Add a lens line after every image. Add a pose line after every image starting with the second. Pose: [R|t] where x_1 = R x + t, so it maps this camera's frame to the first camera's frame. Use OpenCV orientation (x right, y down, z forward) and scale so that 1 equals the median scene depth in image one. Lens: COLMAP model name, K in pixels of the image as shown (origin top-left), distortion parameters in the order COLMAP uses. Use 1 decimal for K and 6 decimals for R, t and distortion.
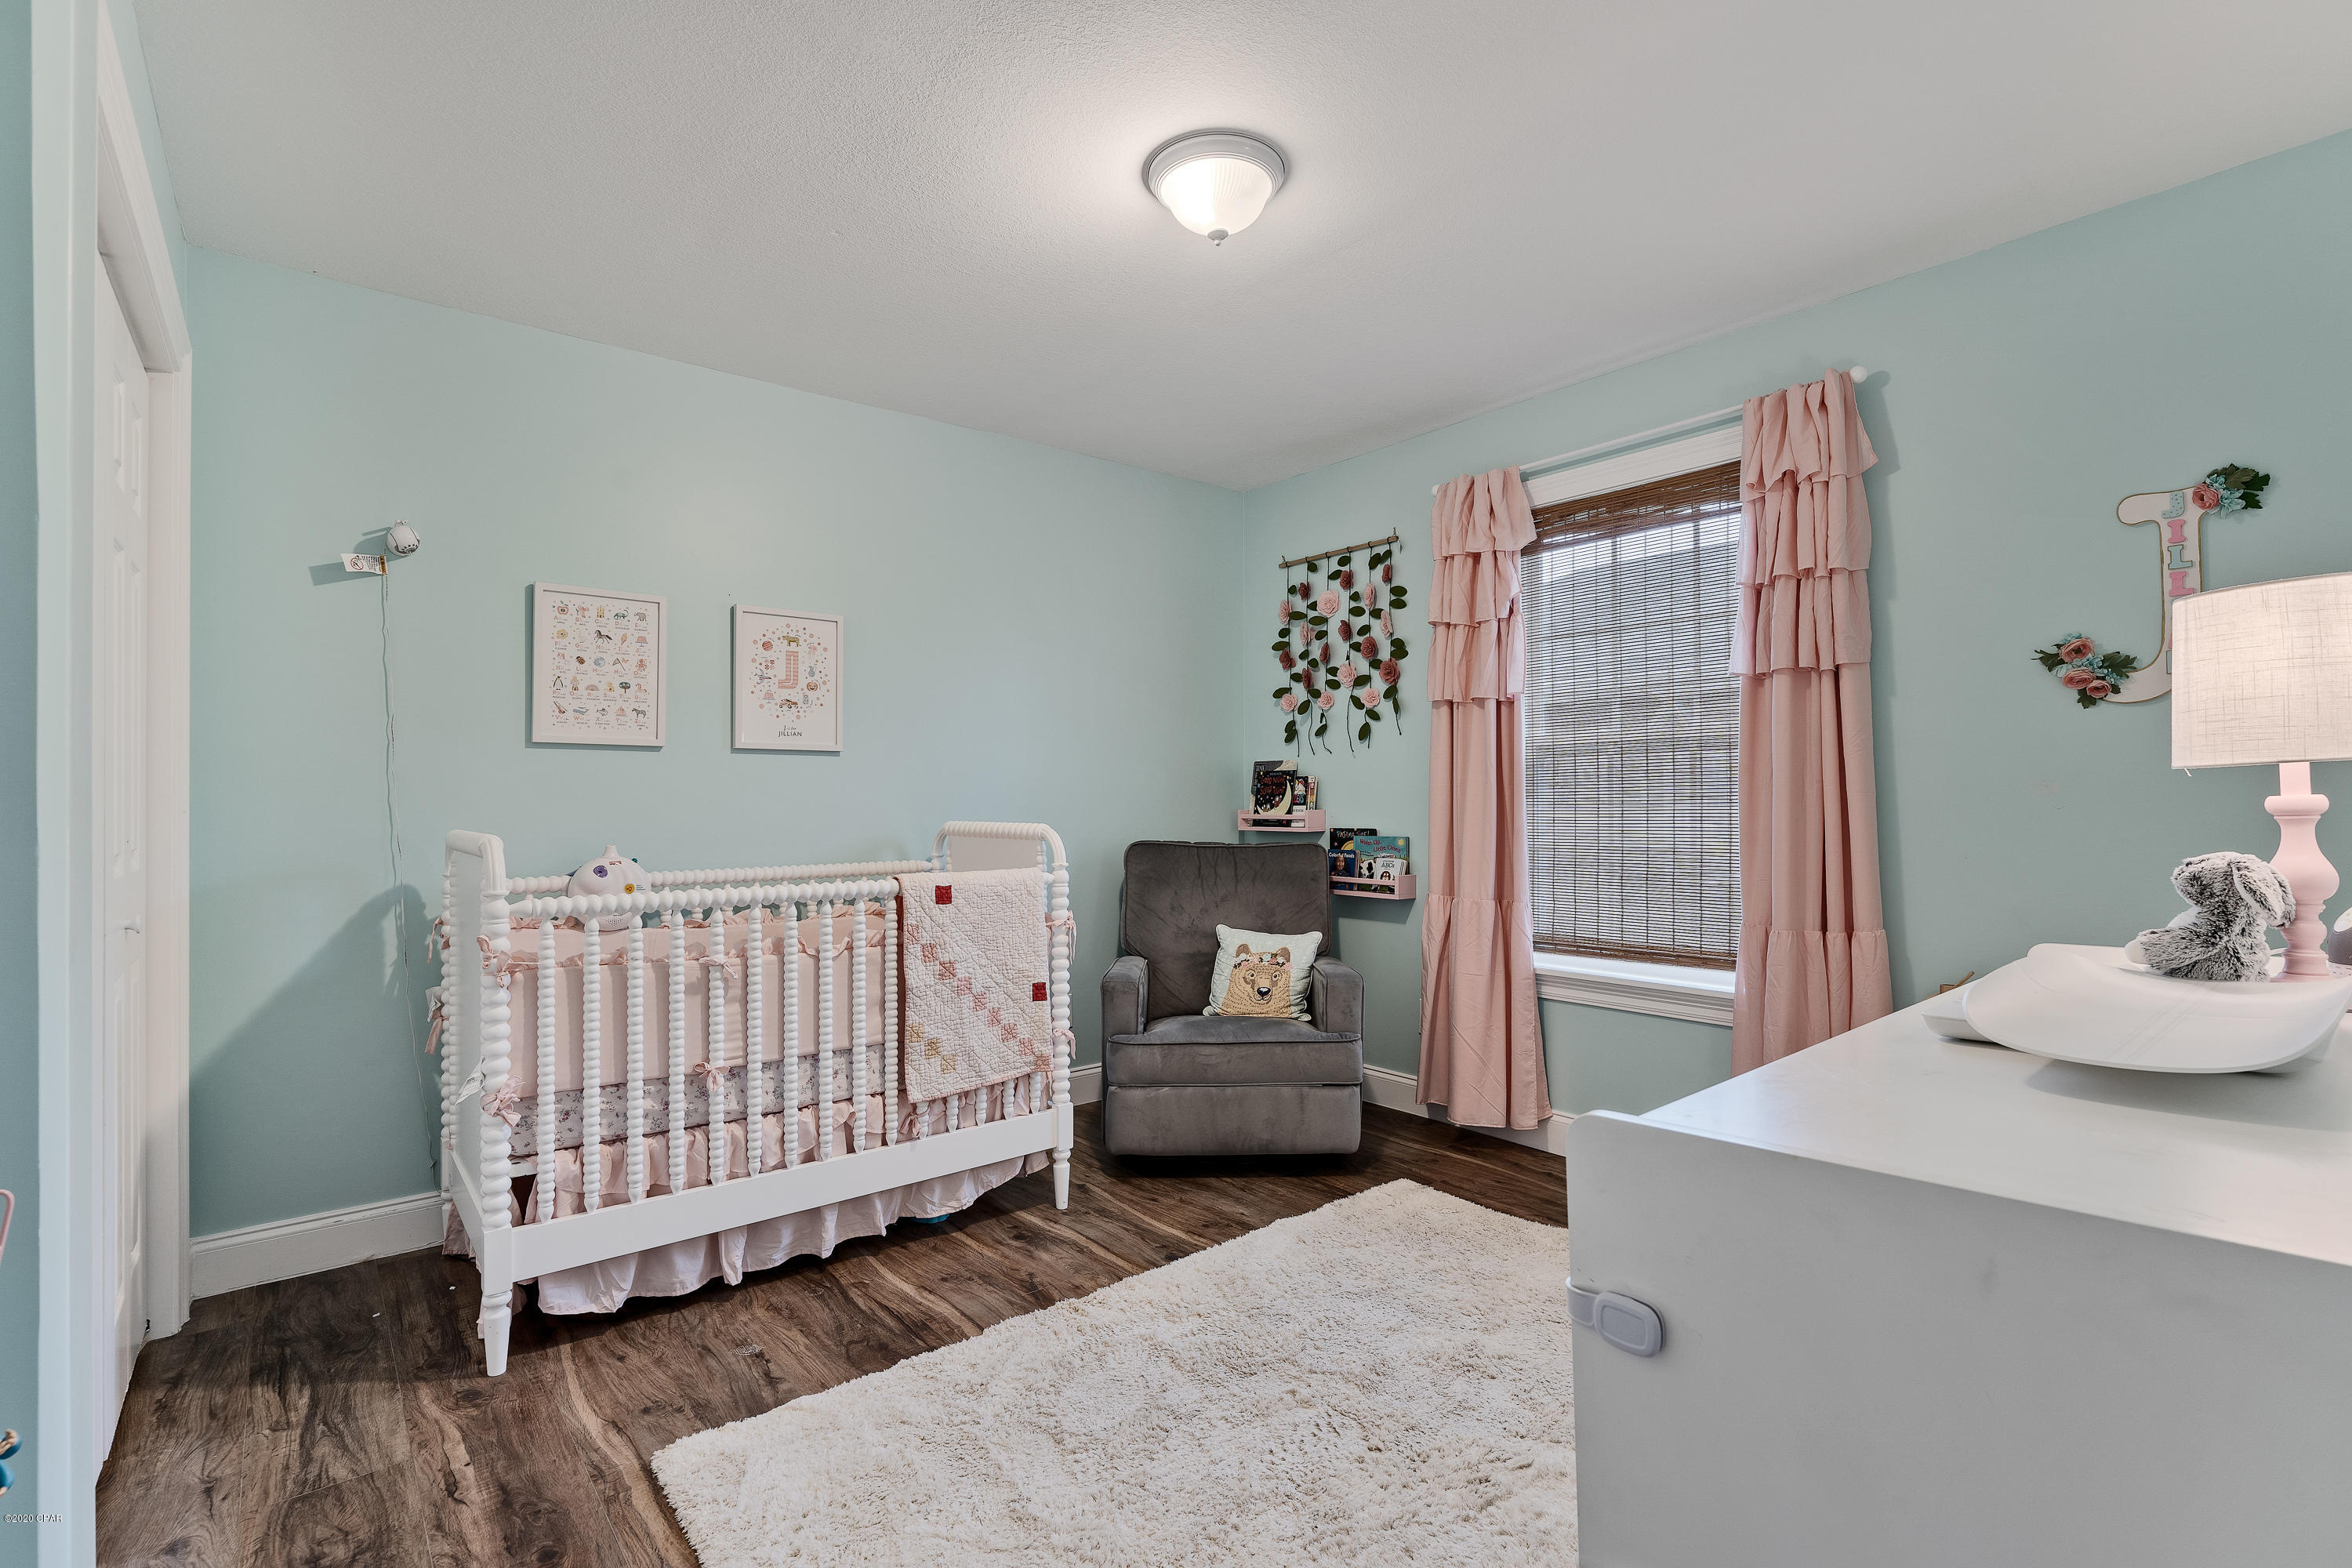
lens RADIAL K [[1072.7, 0, 1175.9], [0, 1072.7, 787.0], [0, 0, 1]] dist [-0.000337, 0.000205]
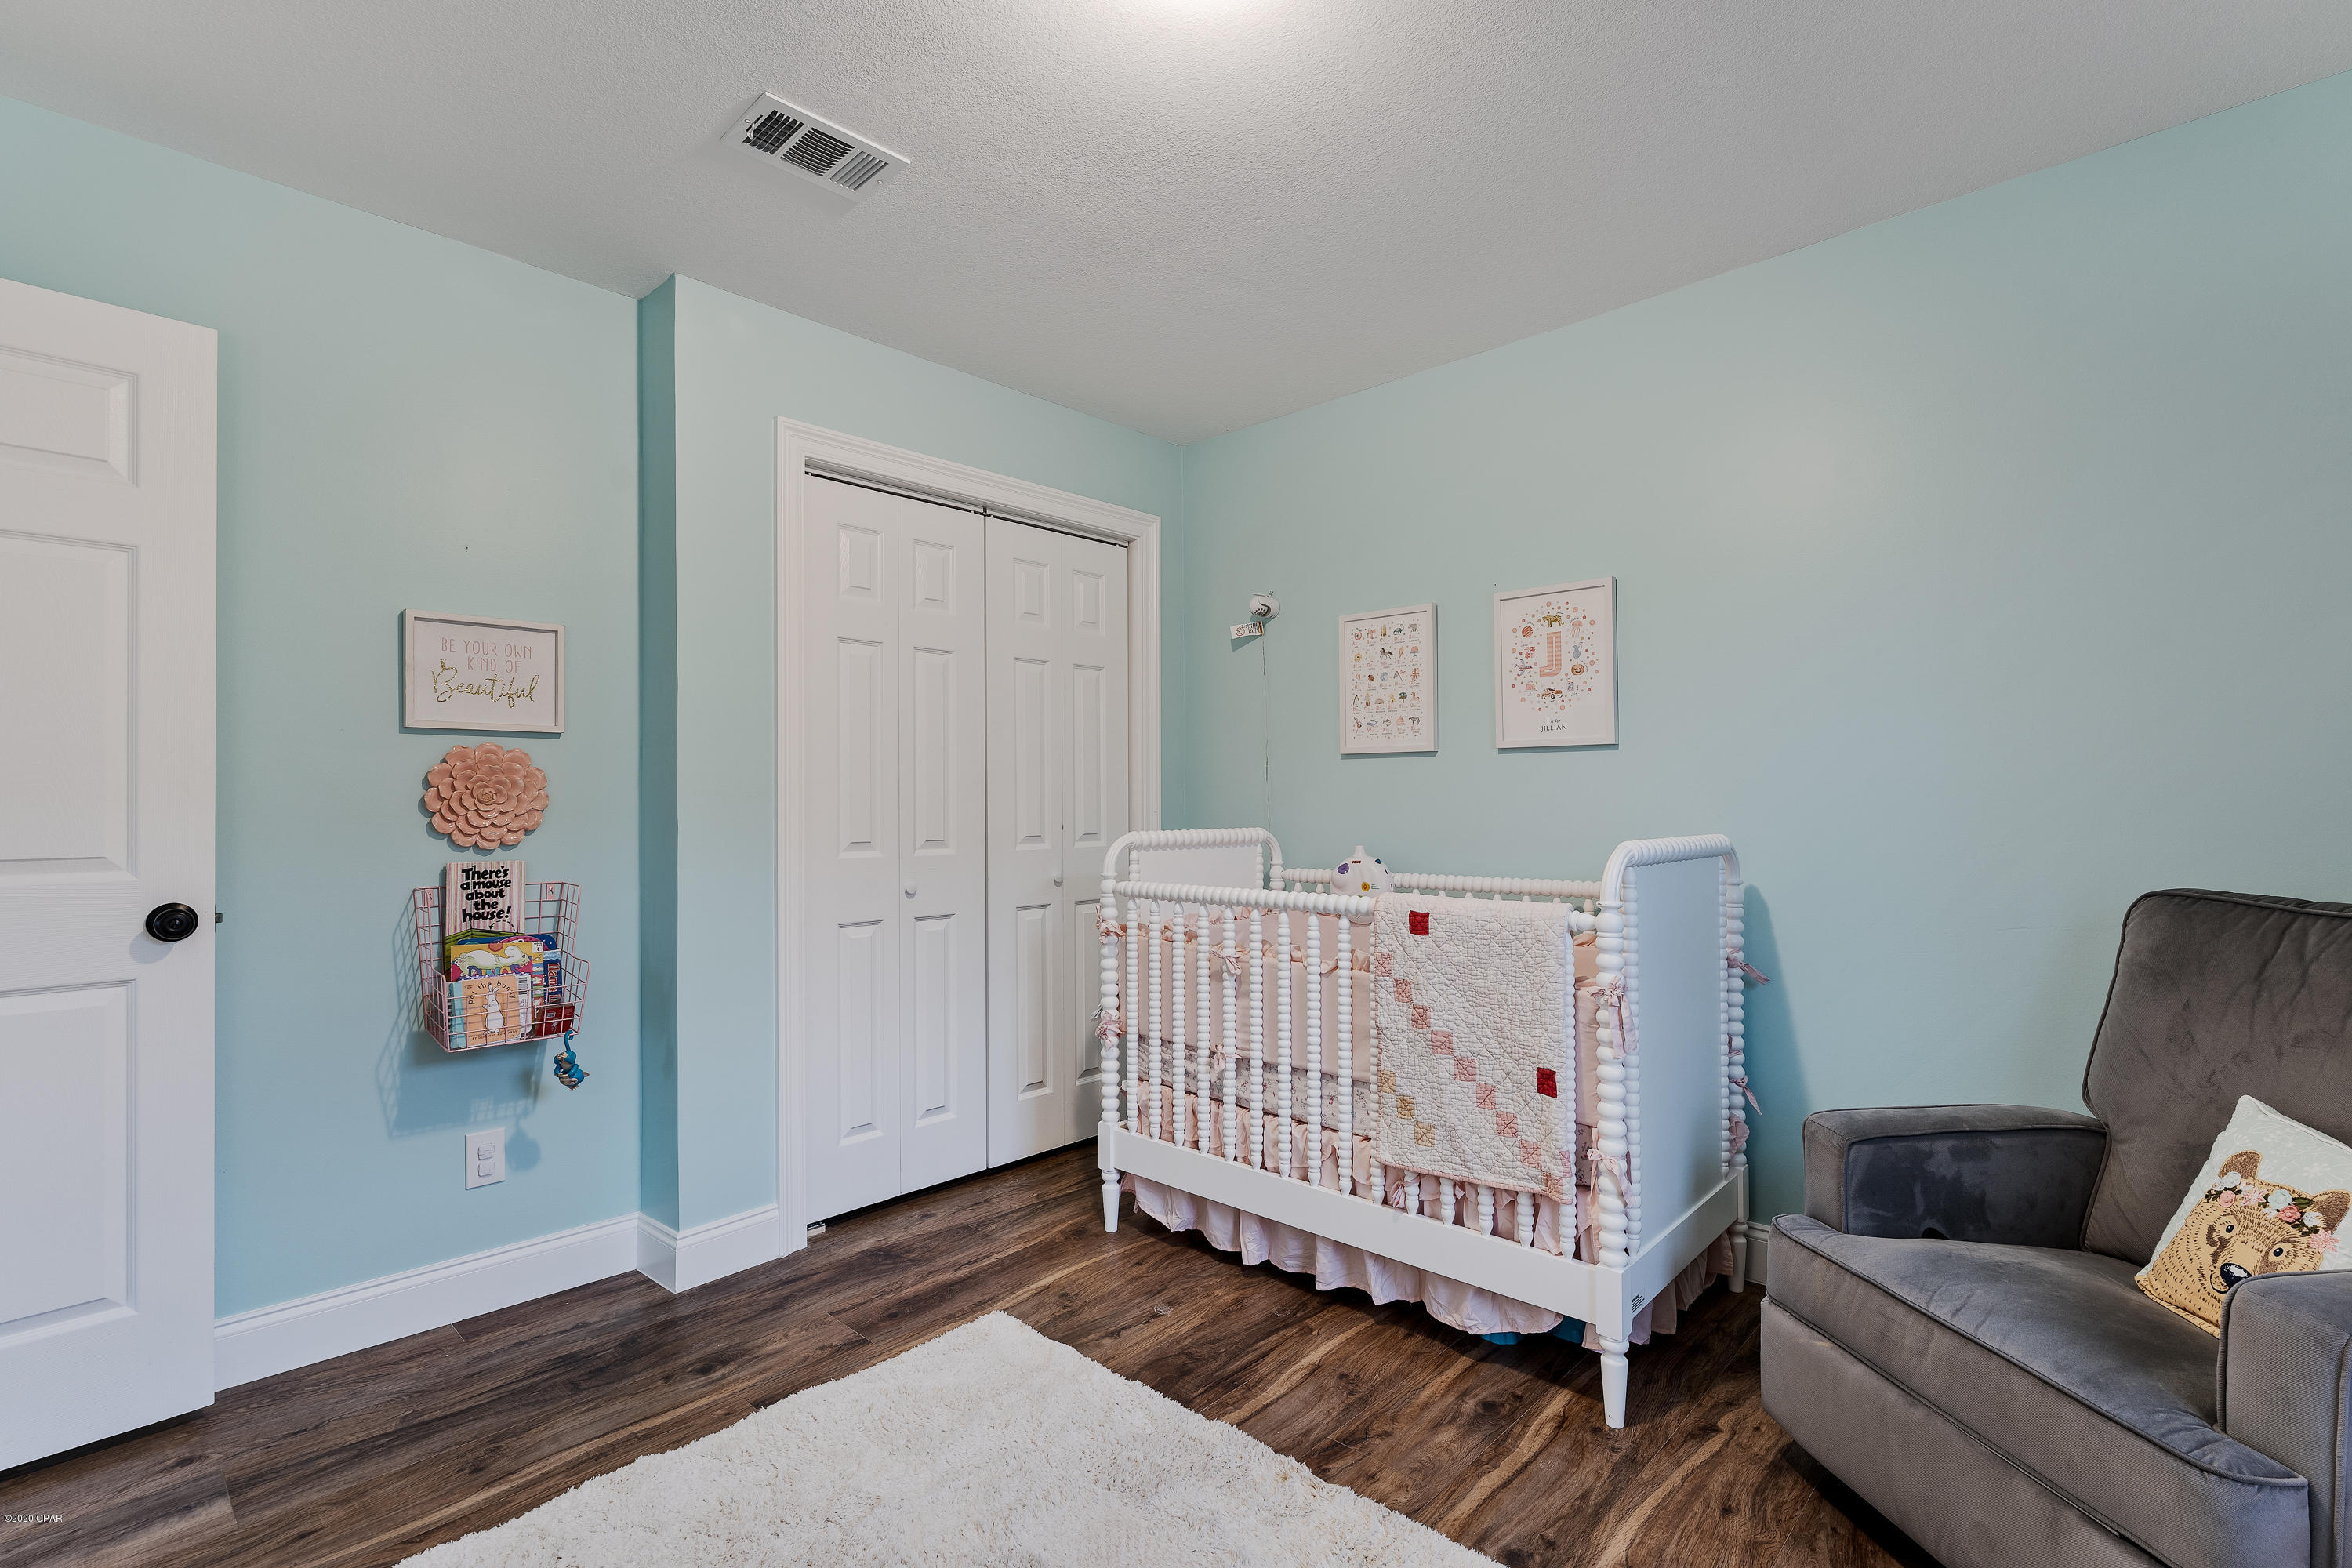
lens RADIAL K [[1072.7, 0, 1176.6], [0, 1072.7, 791.8], [0, 0, 1]] dist [-0.000337, 0.000205]
pose [[0.133329, -0.008584, -0.991035, 0.544188], [0.014895, 0.999867, -0.006657, 0.003954], [0.990960, -0.013874, 0.133439, 0.689048]]
